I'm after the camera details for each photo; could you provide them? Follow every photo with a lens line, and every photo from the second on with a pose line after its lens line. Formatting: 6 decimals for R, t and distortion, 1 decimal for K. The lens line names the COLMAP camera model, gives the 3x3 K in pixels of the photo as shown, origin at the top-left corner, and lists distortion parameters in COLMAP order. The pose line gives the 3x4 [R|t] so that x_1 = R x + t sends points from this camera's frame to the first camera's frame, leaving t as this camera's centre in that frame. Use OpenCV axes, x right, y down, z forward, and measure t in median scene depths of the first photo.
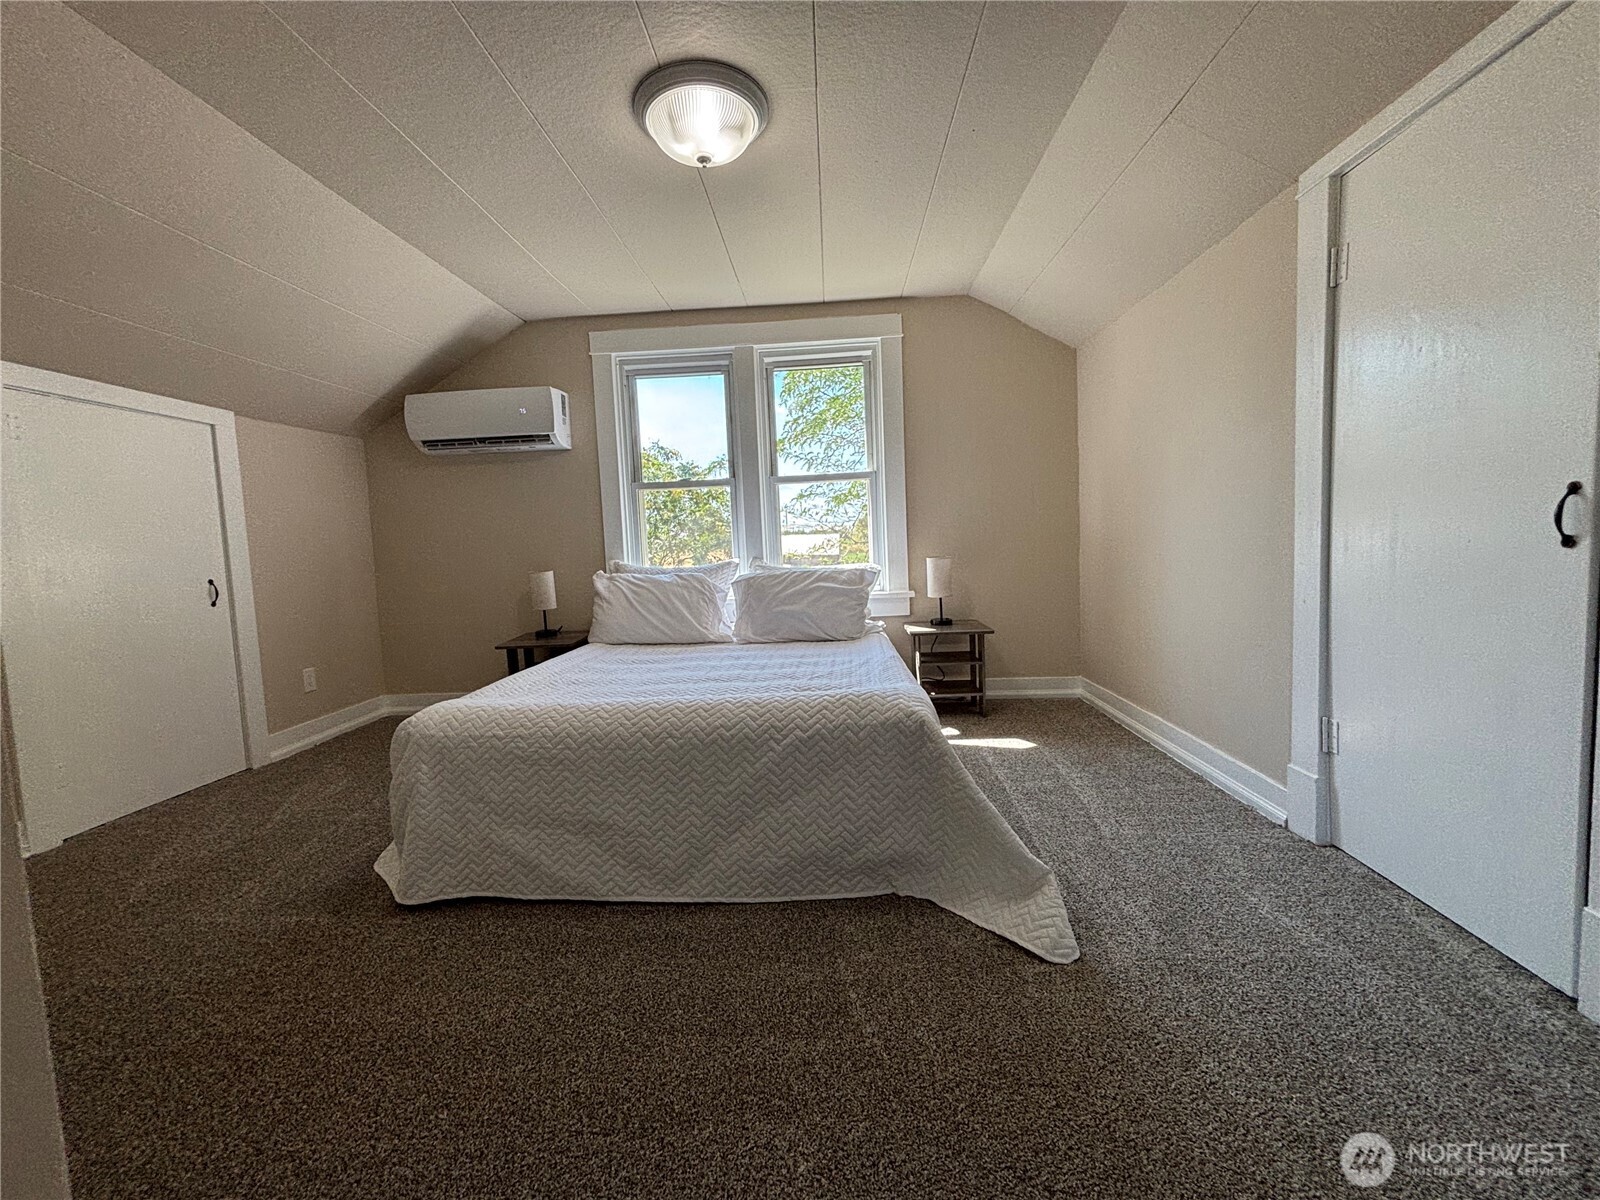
lens RADIAL K [[666.9, 0, 868.5], [0, 666.9, 595.2], [0, 0, 1]] dist [0.000567, -0.000172]
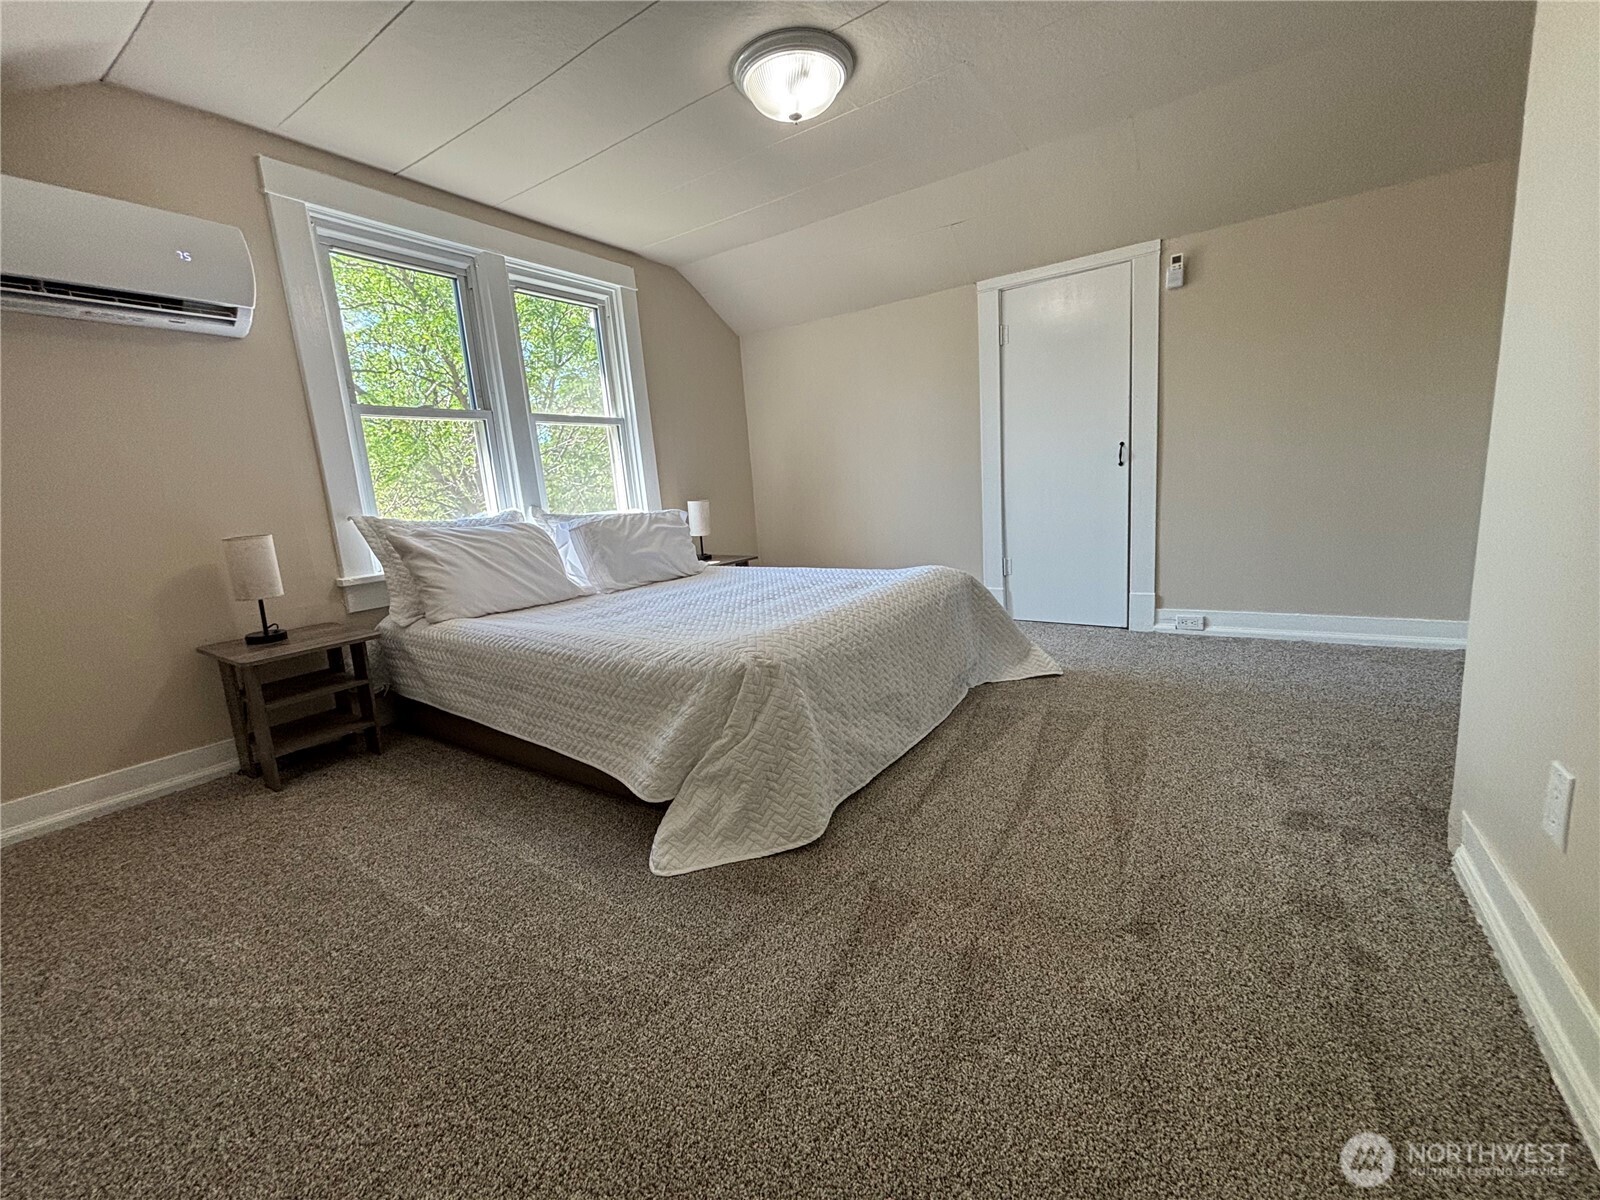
lens RADIAL K [[642.8, 0, 800.0], [0, 642.8, 600.0], [0, 0, 1]] dist [-0.000080, -0.000519]
pose [[0.527265, -0.143904, 0.837426, -0.785467], [0.115900, 0.988523, 0.096896, 0.026213], [-0.841759, 0.045968, 0.537893, 0.284501]]
